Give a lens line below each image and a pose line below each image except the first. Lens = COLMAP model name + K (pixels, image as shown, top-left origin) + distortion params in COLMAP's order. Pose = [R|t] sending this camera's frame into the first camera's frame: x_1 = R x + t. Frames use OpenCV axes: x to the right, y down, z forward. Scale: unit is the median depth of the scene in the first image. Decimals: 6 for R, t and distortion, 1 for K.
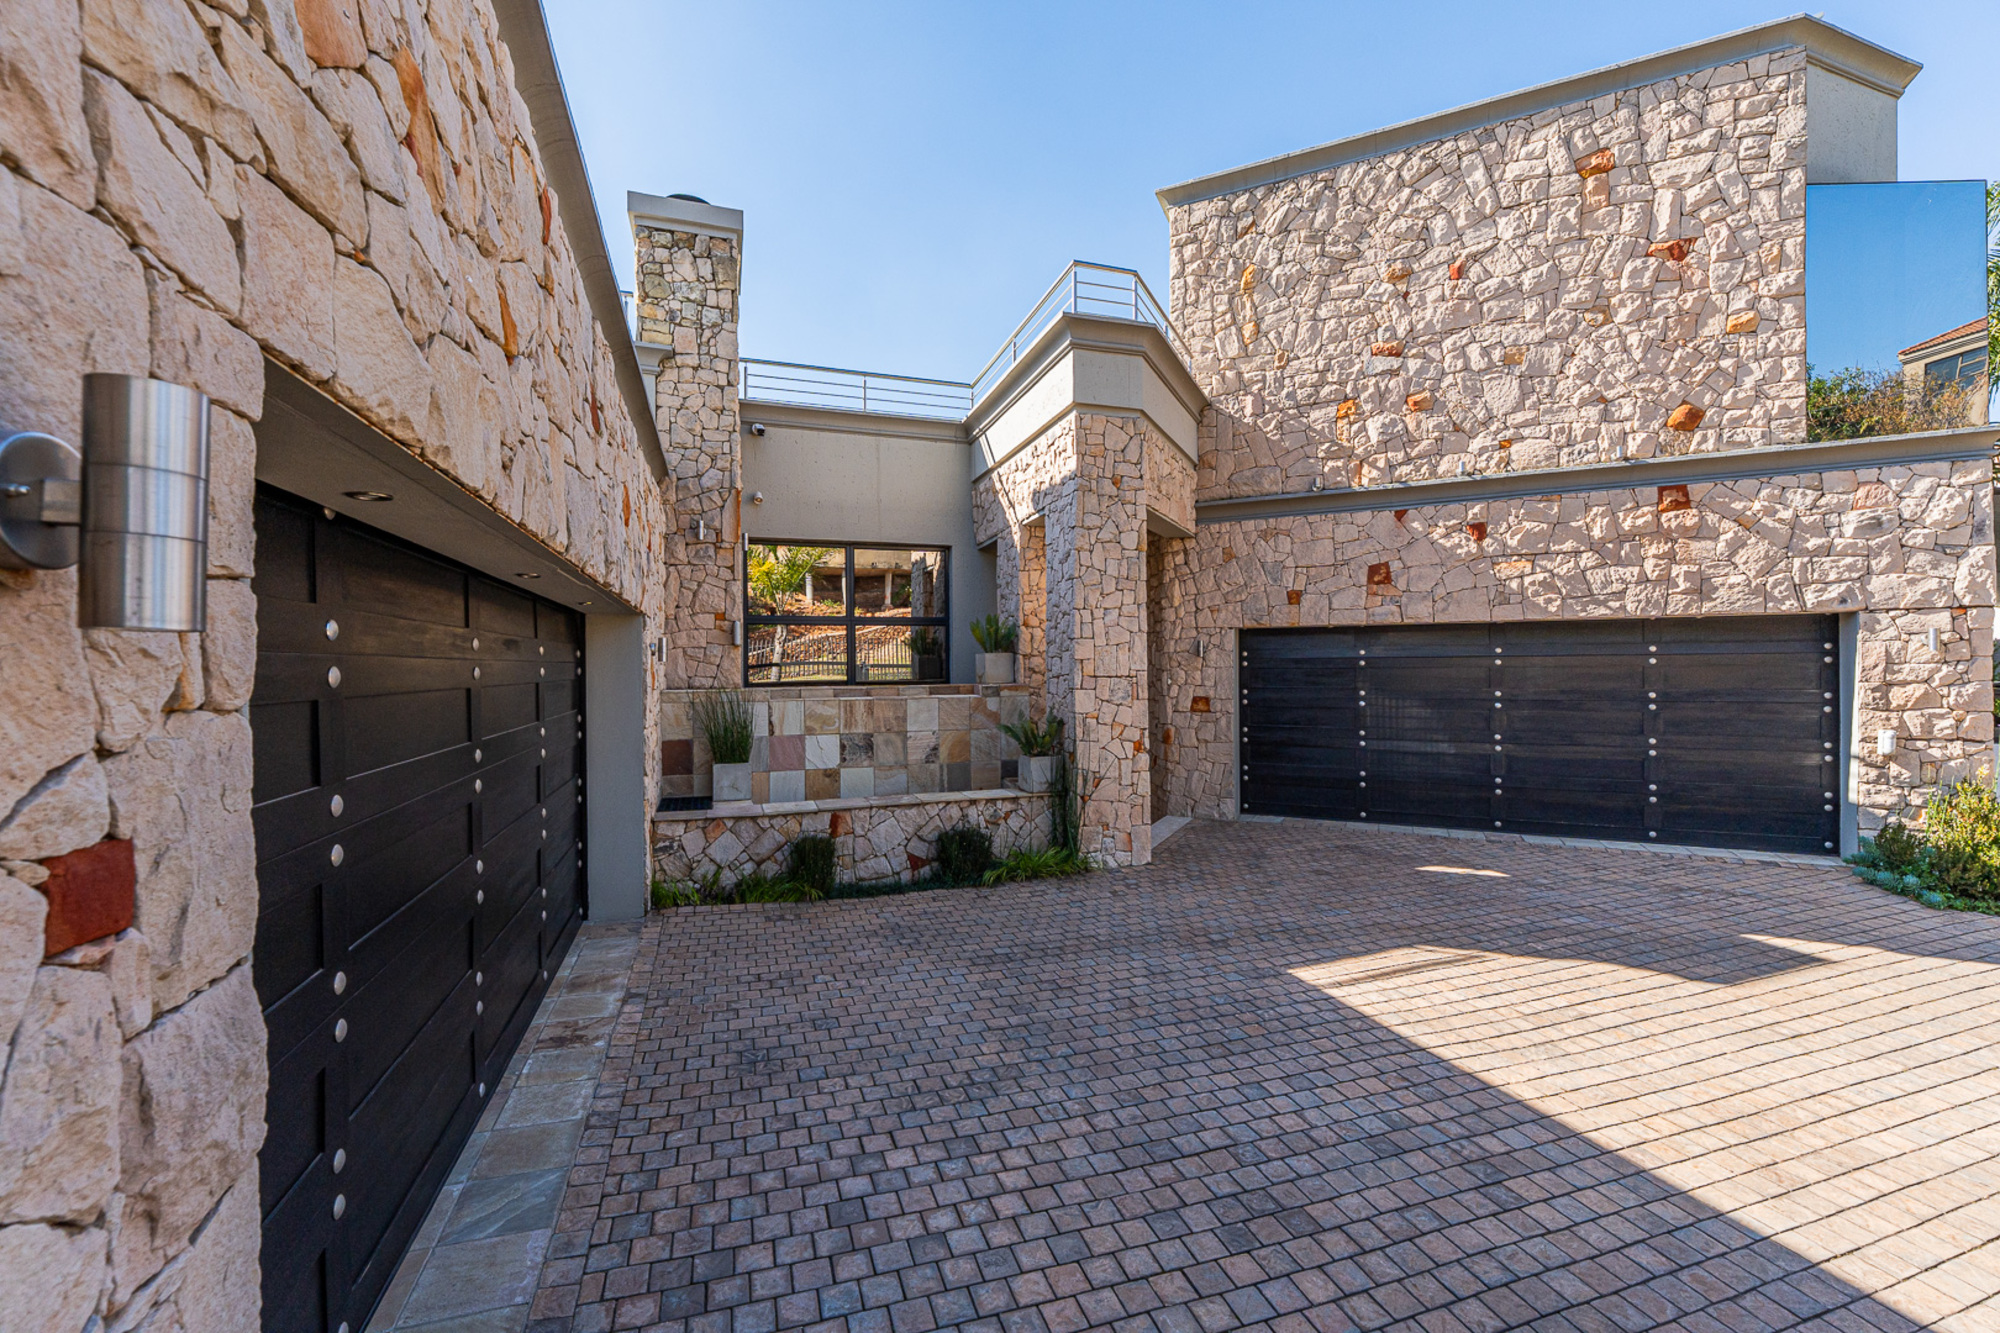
lens RADIAL K [[792.1, 0, 995.6], [0, 792.1, 669.8], [0, 0, 1]] dist [-0.000620, -0.000474]
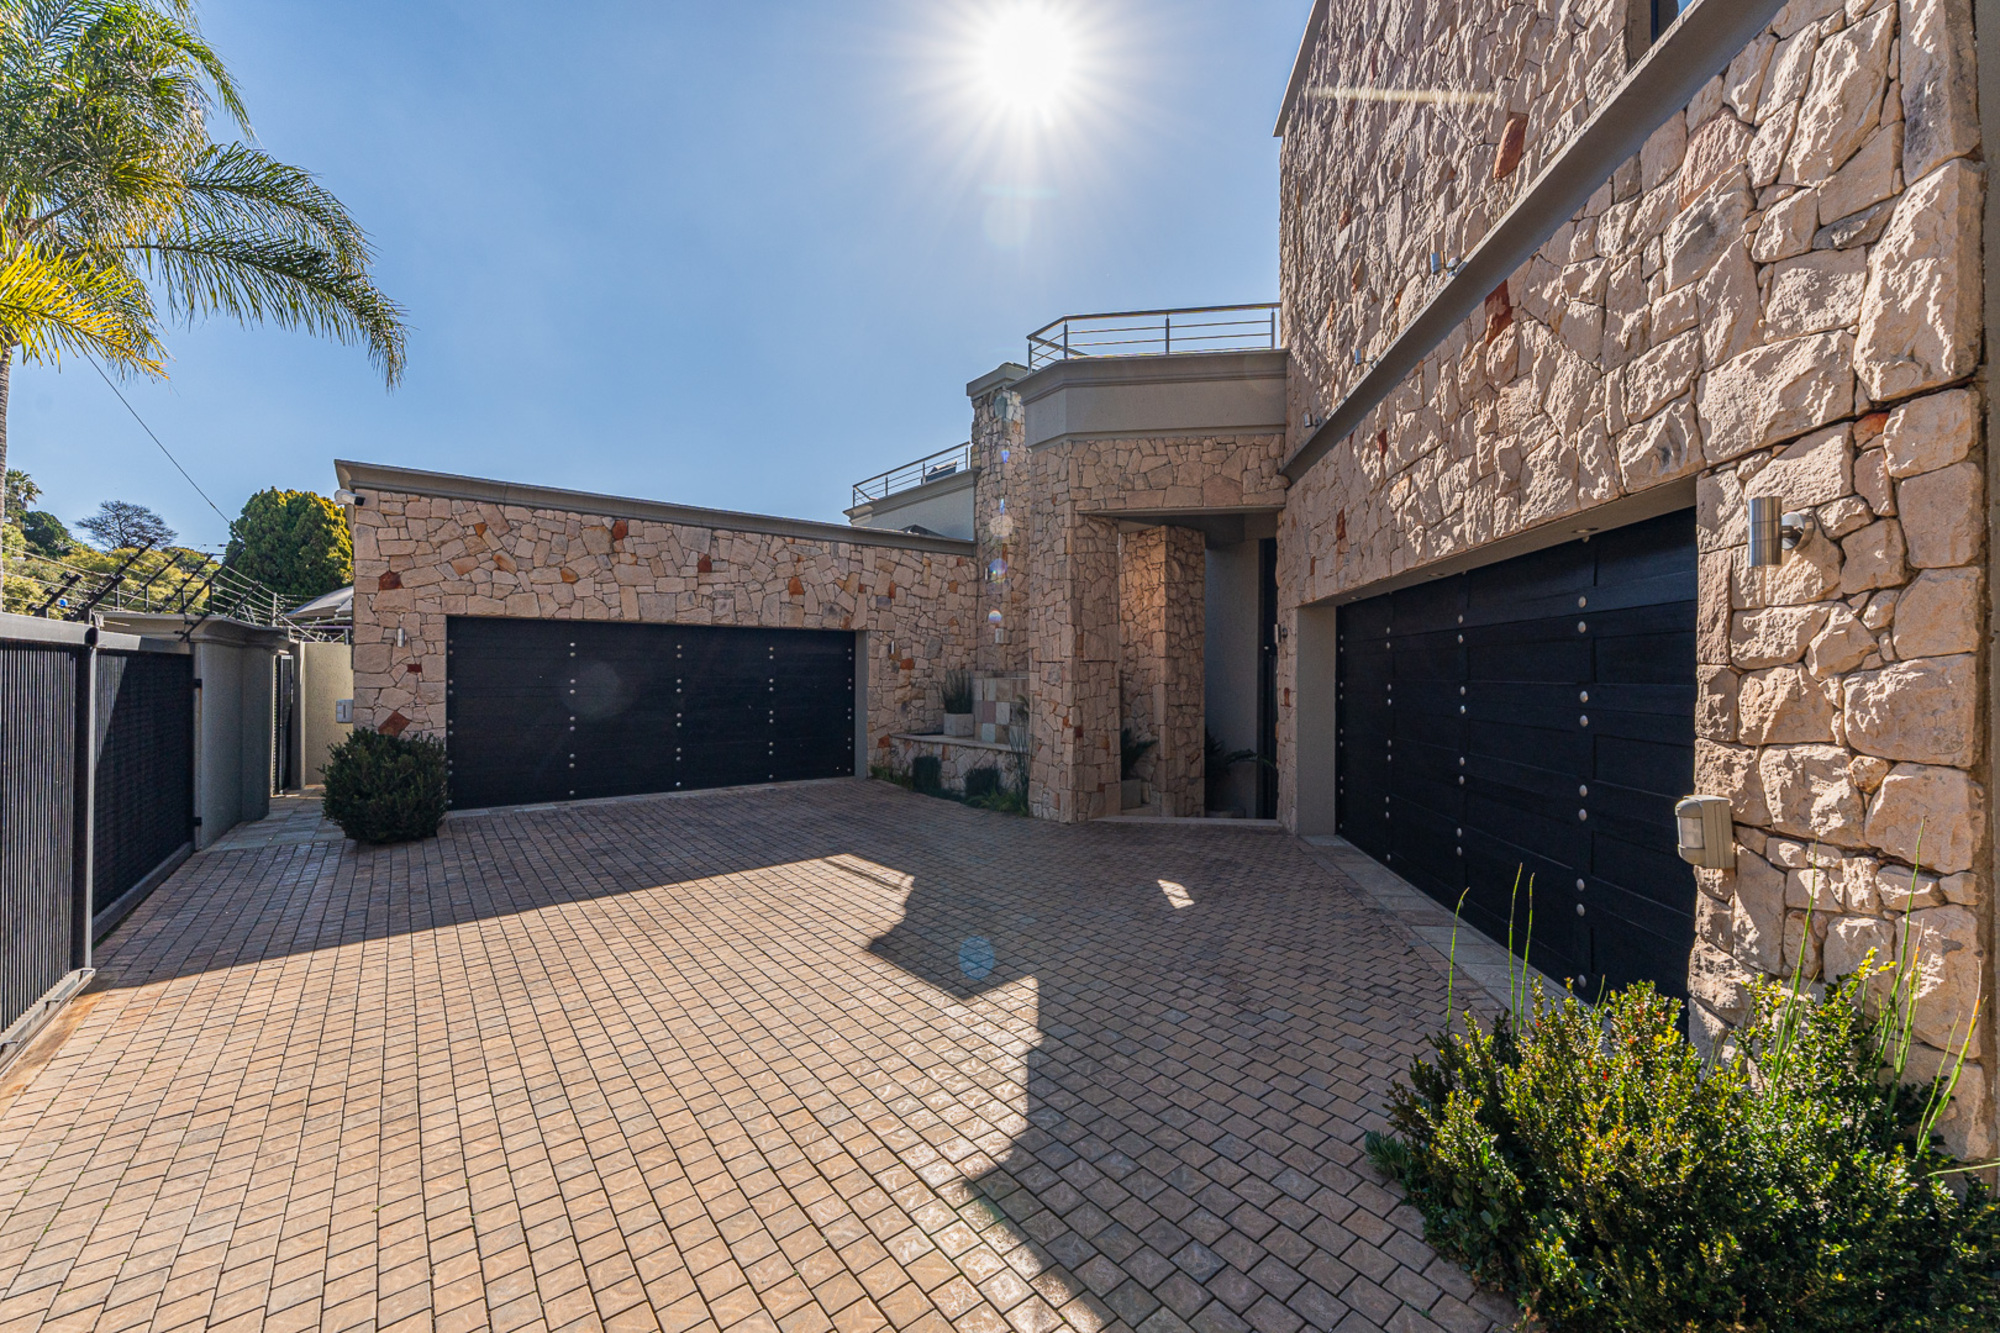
lens RADIAL K [[792.1, 0, 995.6], [0, 792.1, 669.8], [0, 0, 1]] dist [-0.000620, -0.000474]
pose [[0.316231, 0.004634, -0.948671, 1.377228], [-0.008049, 0.999965, 0.002201, 0.020445], [0.948648, 0.006940, 0.316257, 0.582480]]
